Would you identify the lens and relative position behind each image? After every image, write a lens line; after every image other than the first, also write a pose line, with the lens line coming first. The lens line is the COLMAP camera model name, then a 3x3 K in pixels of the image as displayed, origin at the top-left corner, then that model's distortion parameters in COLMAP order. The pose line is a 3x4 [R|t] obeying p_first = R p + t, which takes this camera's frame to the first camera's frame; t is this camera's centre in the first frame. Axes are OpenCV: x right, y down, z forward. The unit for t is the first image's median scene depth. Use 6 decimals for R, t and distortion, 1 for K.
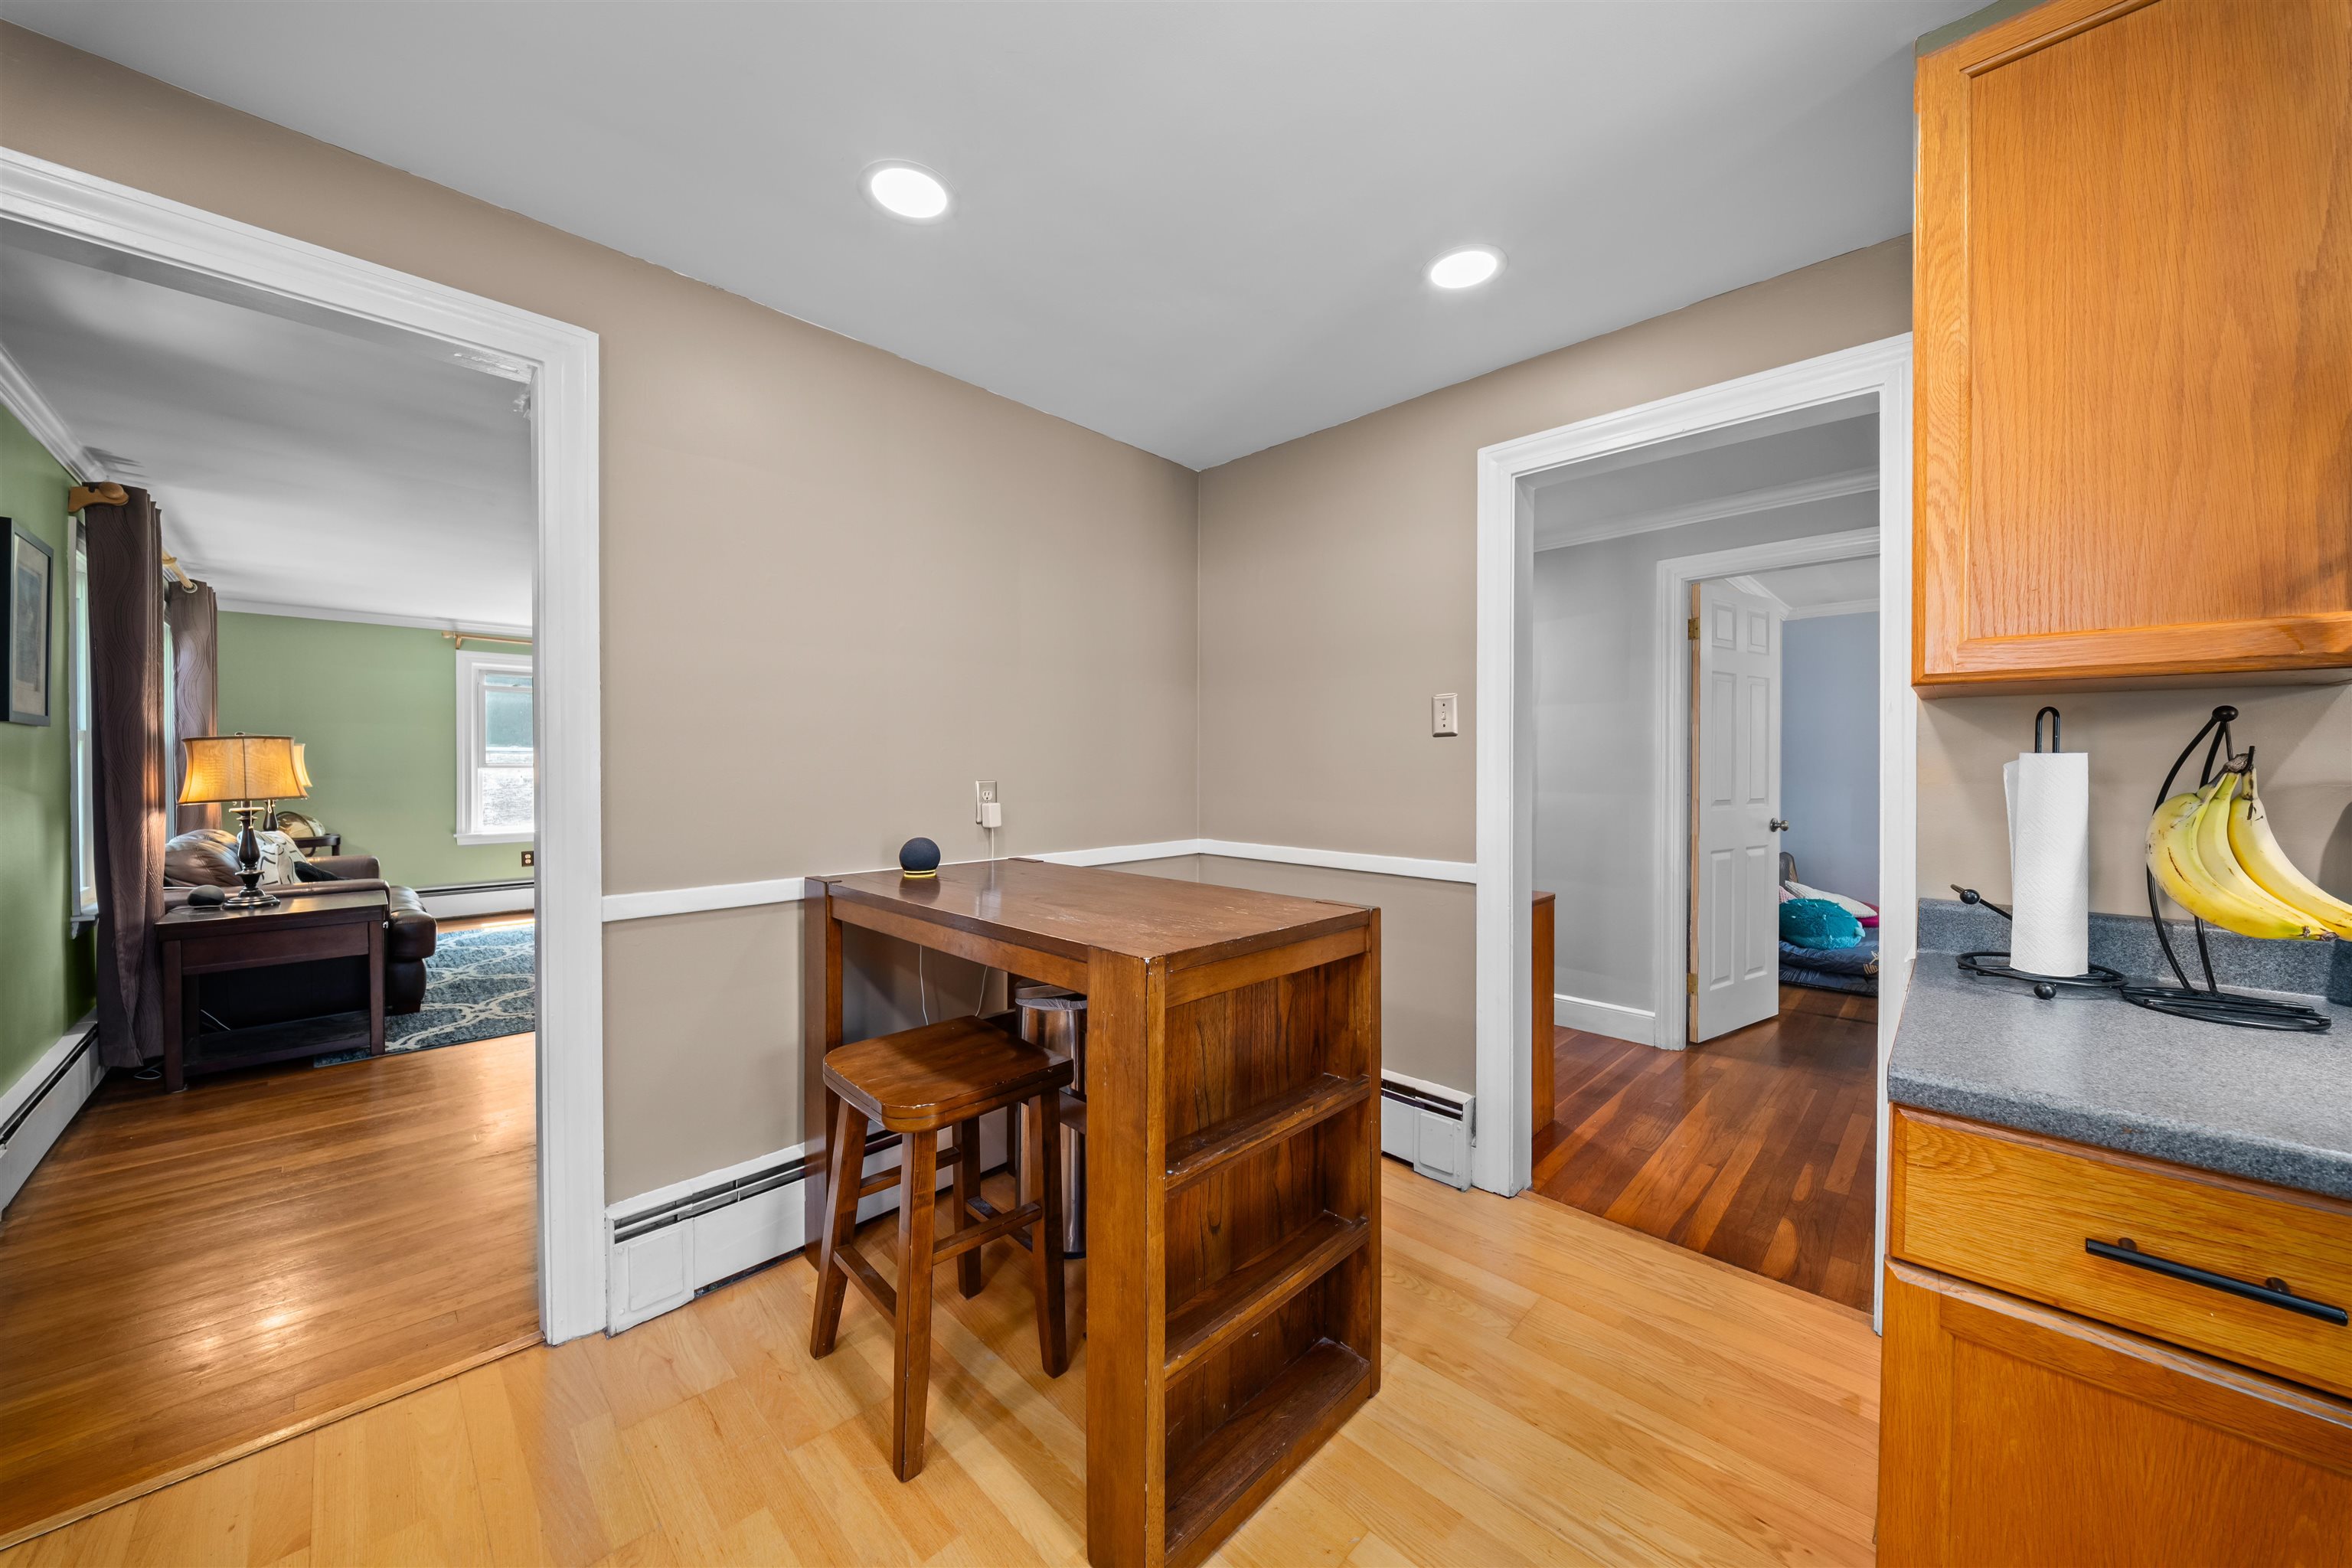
lens RADIAL K [[820.4, 0, 1185.7], [0, 820.4, 770.8], [0, 0, 1]] dist [-0.008328, -0.000201]
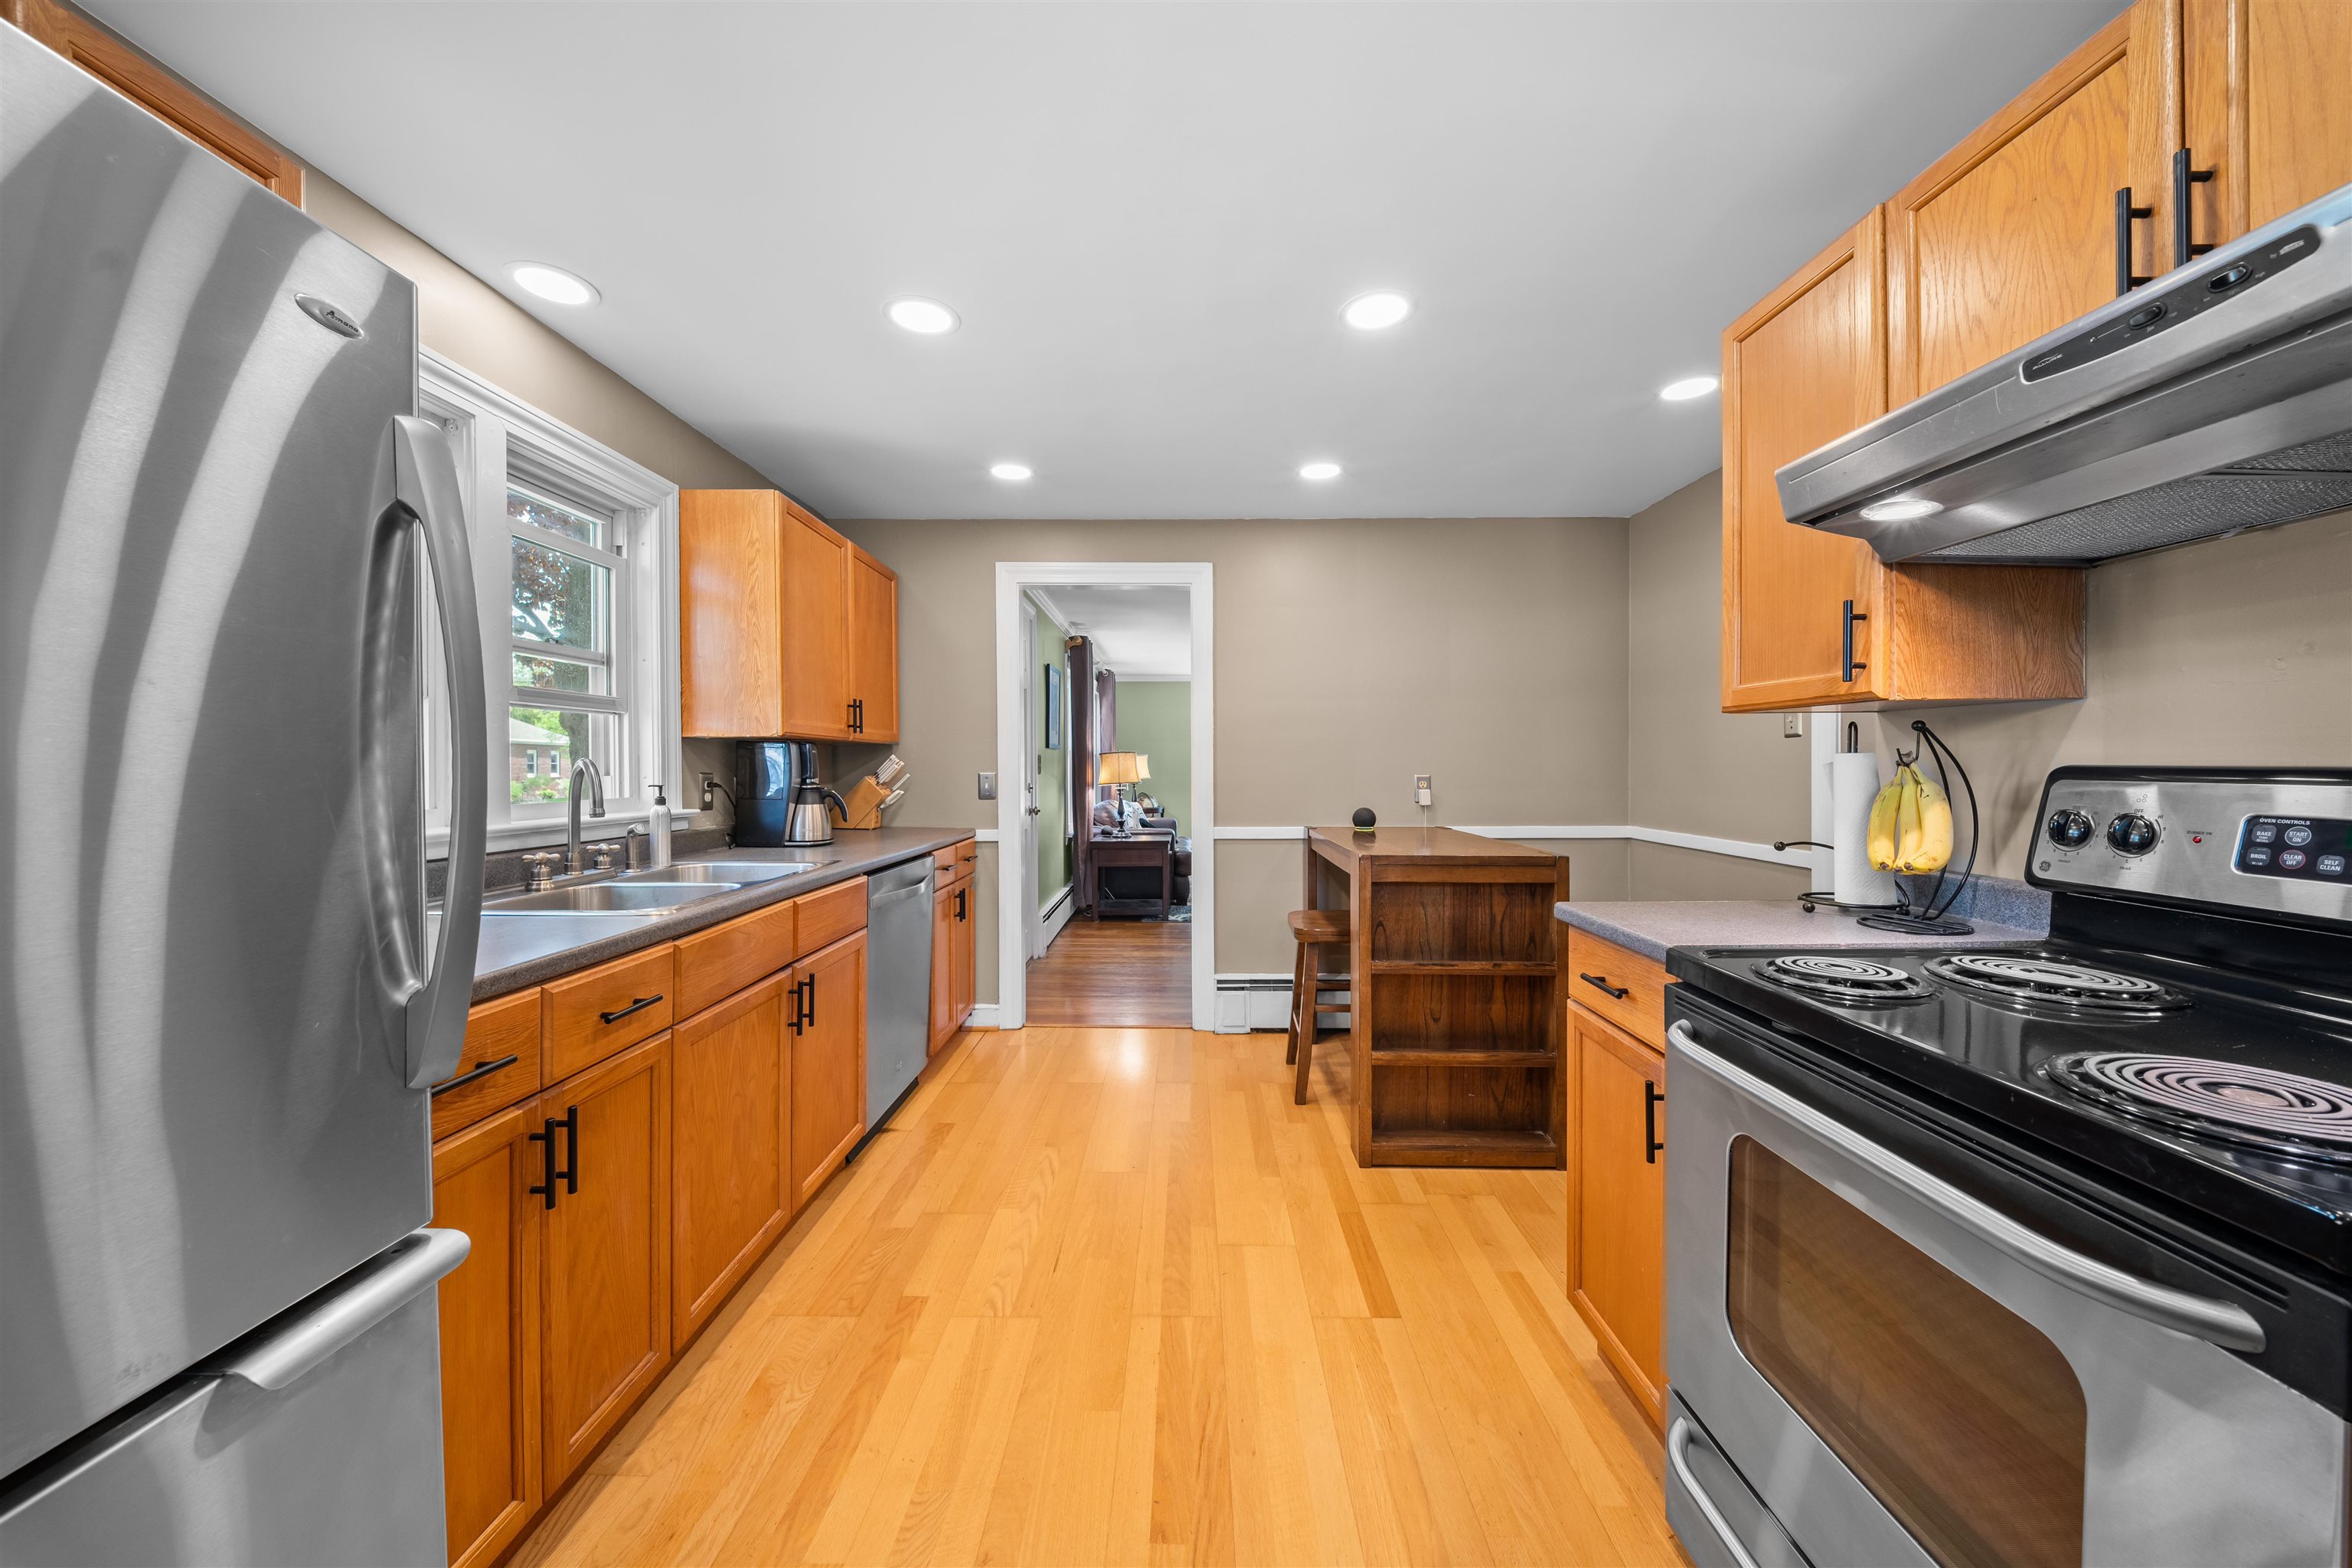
lens RADIAL K [[820.4, 0, 1185.7], [0, 820.4, 770.8], [0, 0, 1]] dist [-0.008328, -0.000201]
pose [[0.692420, 0.001348, -0.721493, 0.456916], [-0.001756, 0.999998, 0.000184, 0.004469], [0.721492, 0.001139, 0.692422, -0.312803]]
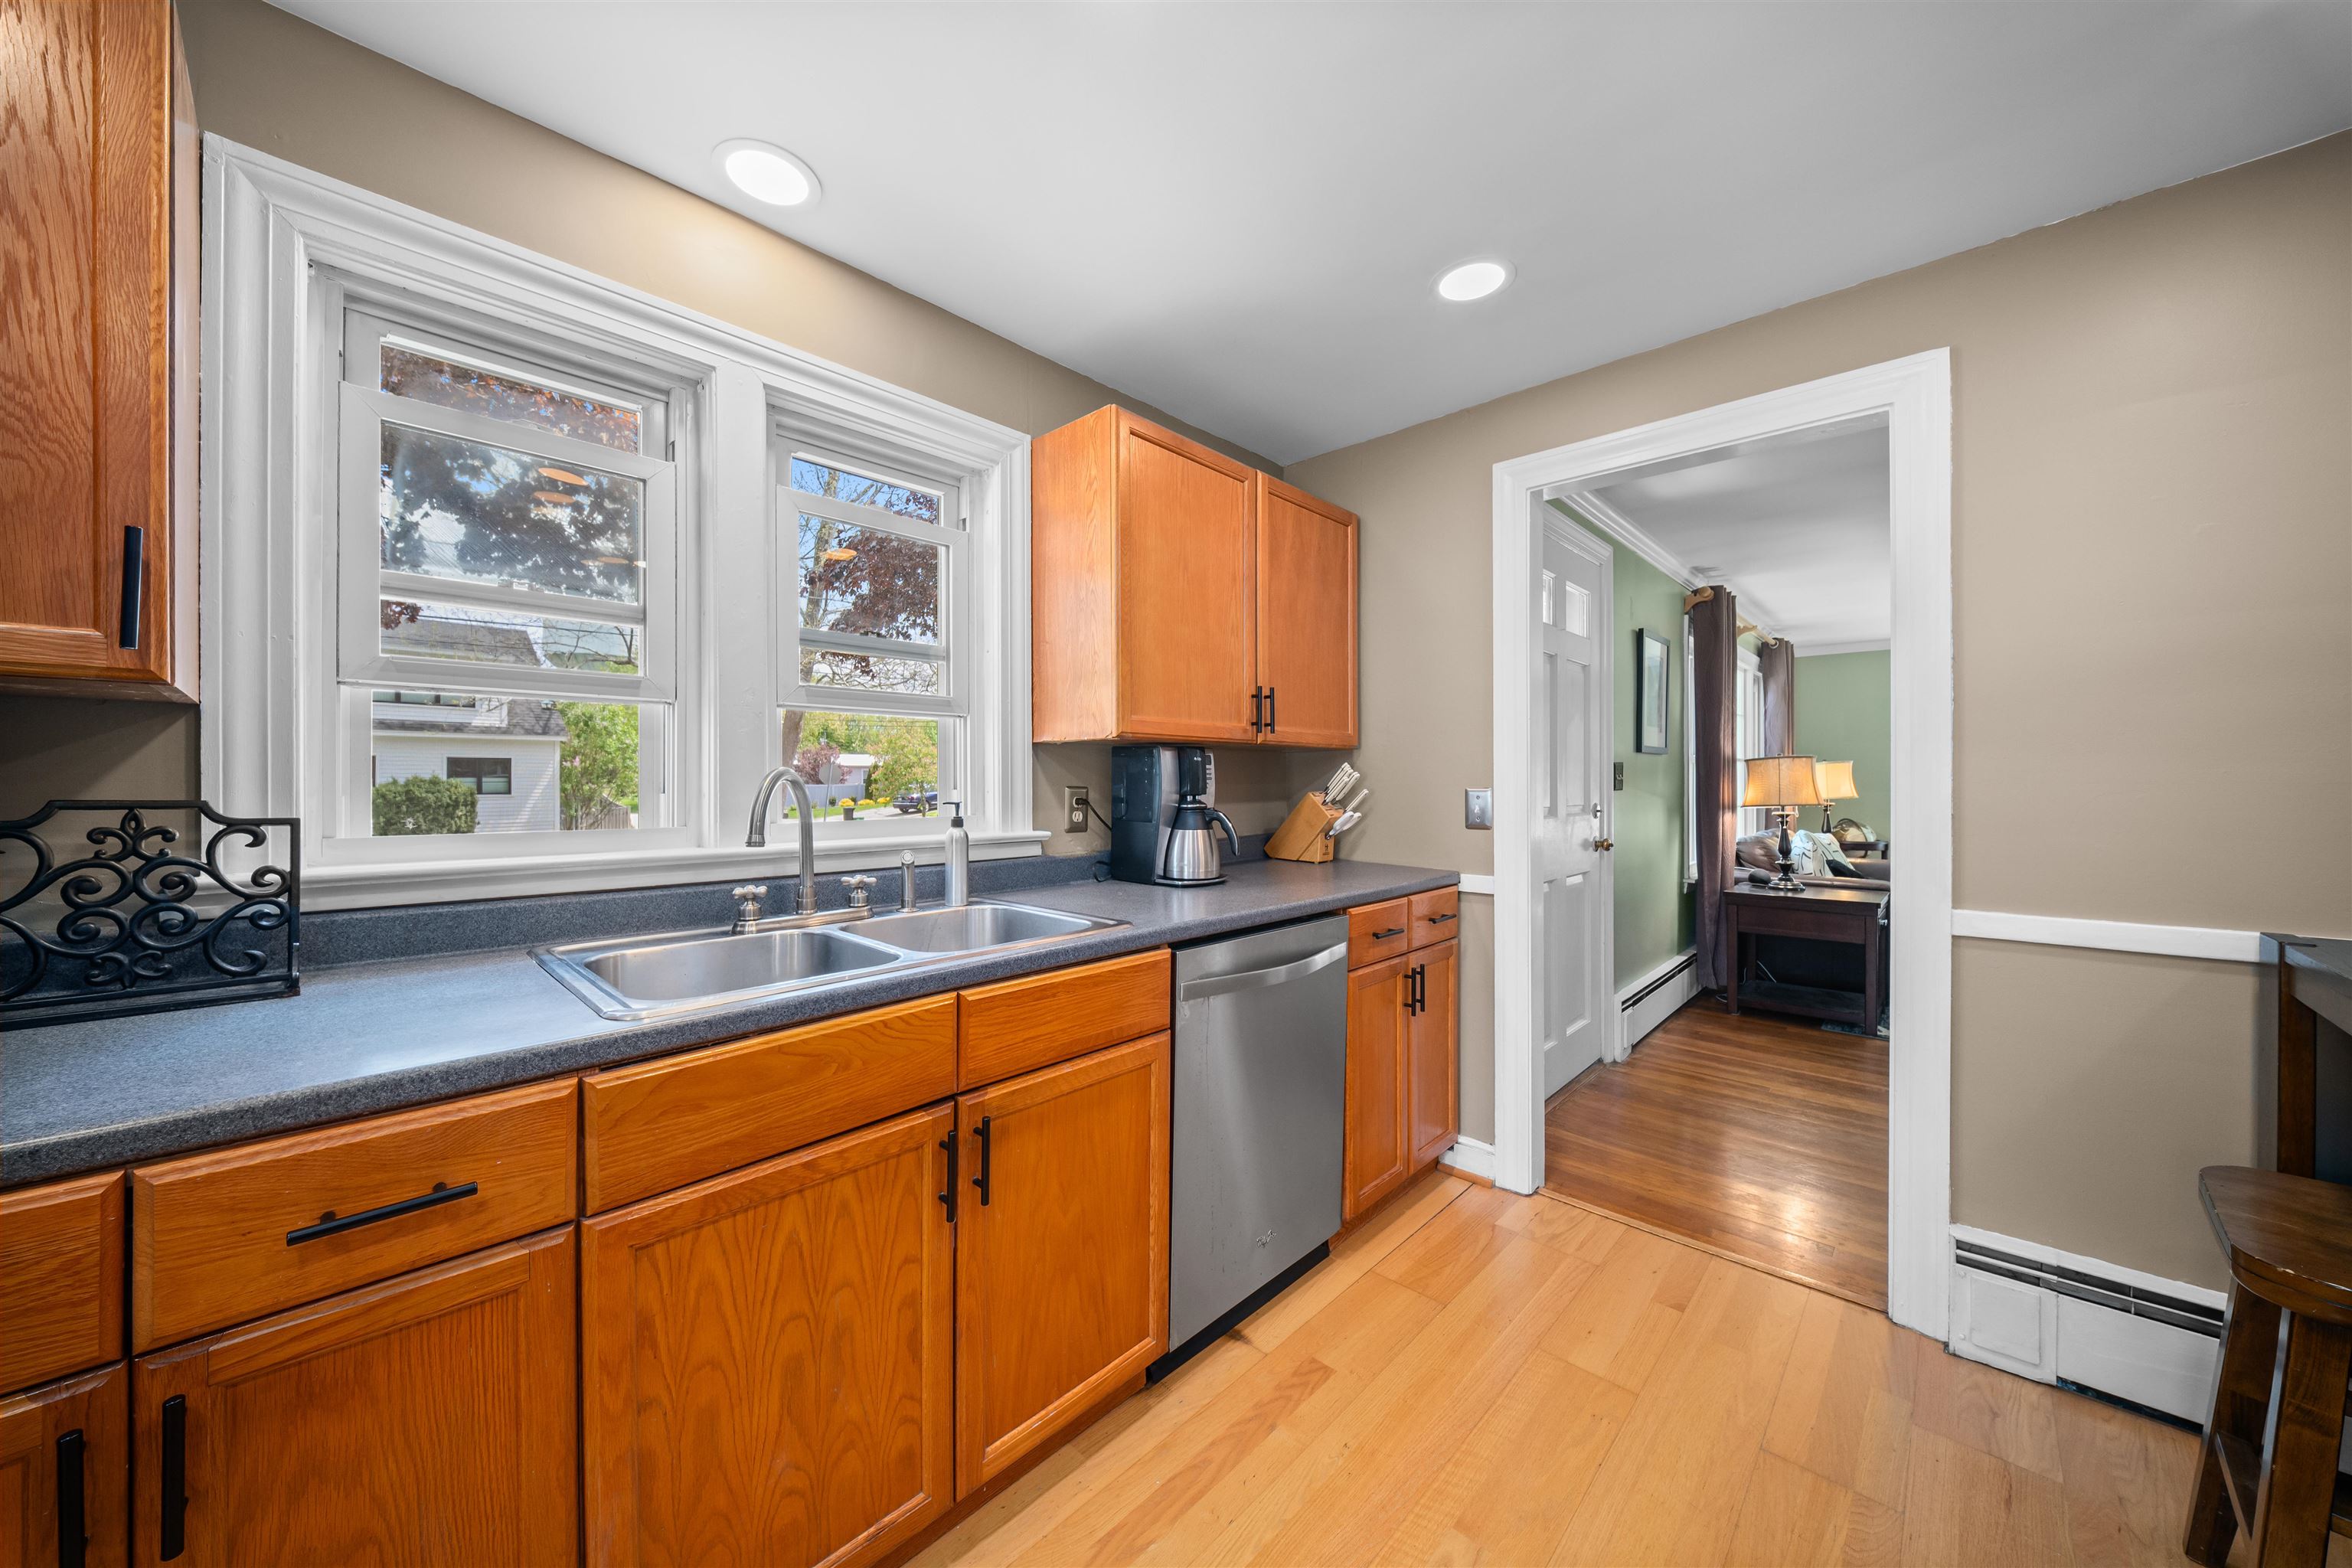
lens RADIAL K [[826.0, 0, 1170.6], [0, 826.0, 783.6], [0, 0, 1]] dist [0.011806, -0.008524]
pose [[0.004374, 0.003838, -0.999983, 0.172161], [-0.006020, 0.999975, 0.003812, 0.001549], [0.999972, 0.006003, 0.004397, 0.024923]]
